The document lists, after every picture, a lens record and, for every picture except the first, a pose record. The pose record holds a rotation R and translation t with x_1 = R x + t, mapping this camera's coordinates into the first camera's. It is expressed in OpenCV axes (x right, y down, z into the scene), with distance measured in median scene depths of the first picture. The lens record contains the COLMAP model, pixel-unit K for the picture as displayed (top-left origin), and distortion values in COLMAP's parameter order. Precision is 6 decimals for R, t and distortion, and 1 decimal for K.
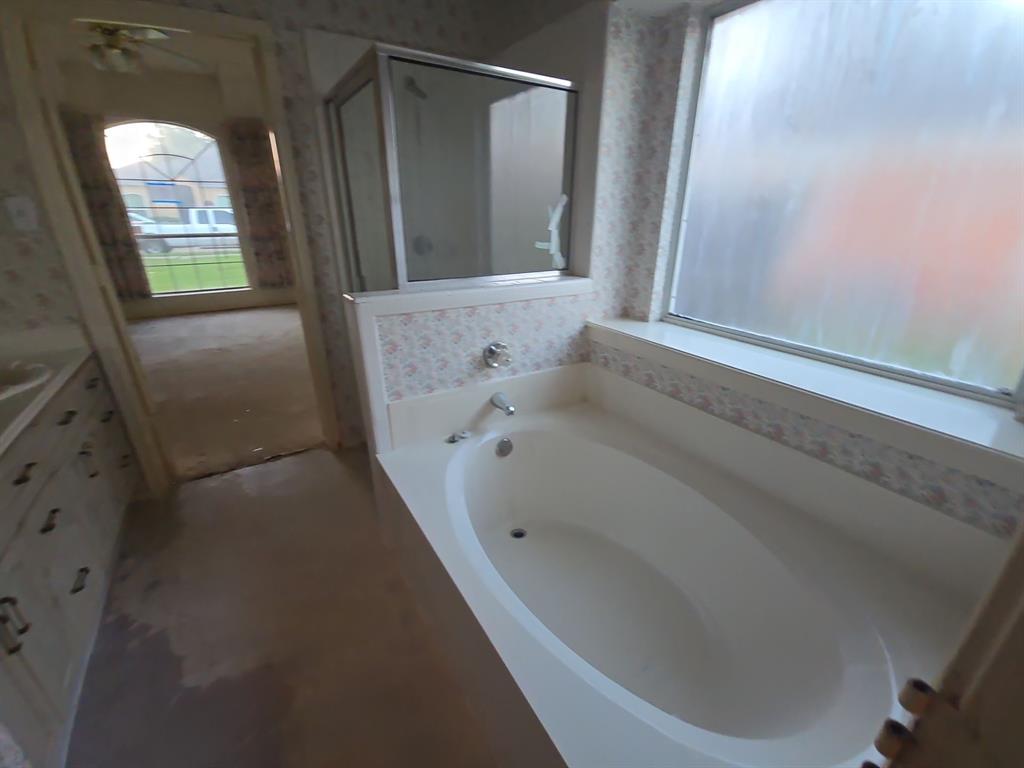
lens RADIAL K [[434.9, 0, 512.7], [0, 434.9, 388.5], [0, 0, 1]] dist [0.012776, -0.007272]
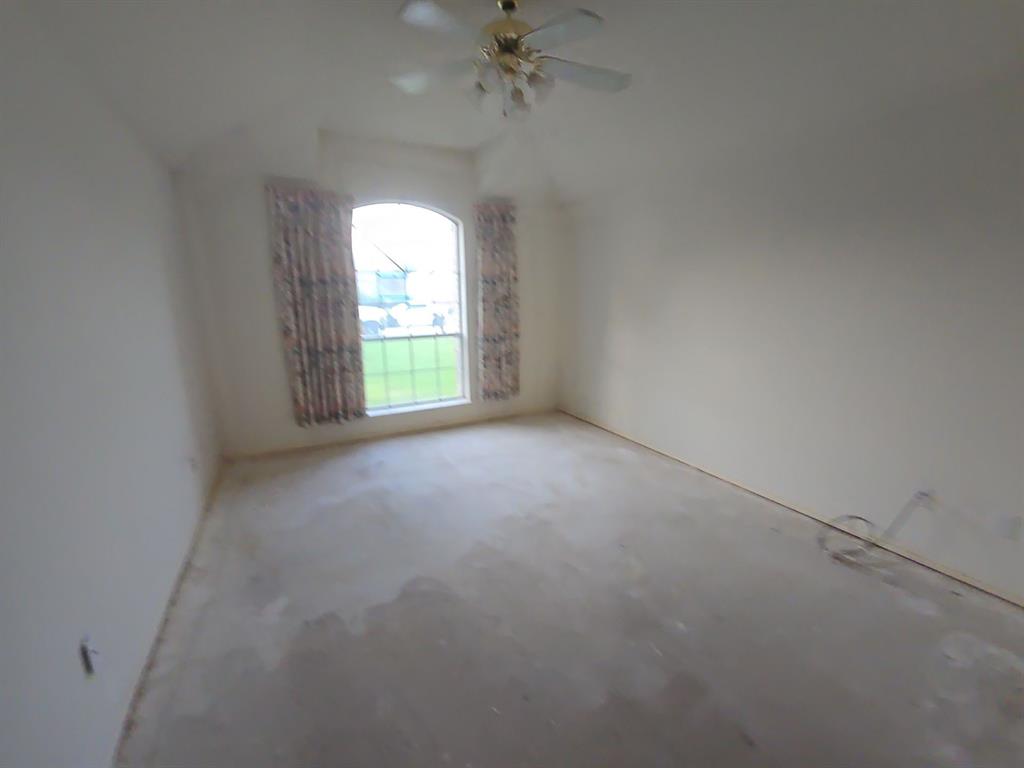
lens RADIAL K [[434.9, 0, 506.5], [0, 434.9, 385.0], [0, 0, 1]] dist [0.012776, -0.007272]
pose [[0.996225, 0.006425, -0.086570, -1.299252], [-0.021051, 0.985371, -0.169116, -0.347807], [0.084217, 0.170300, 0.981787, 0.668209]]
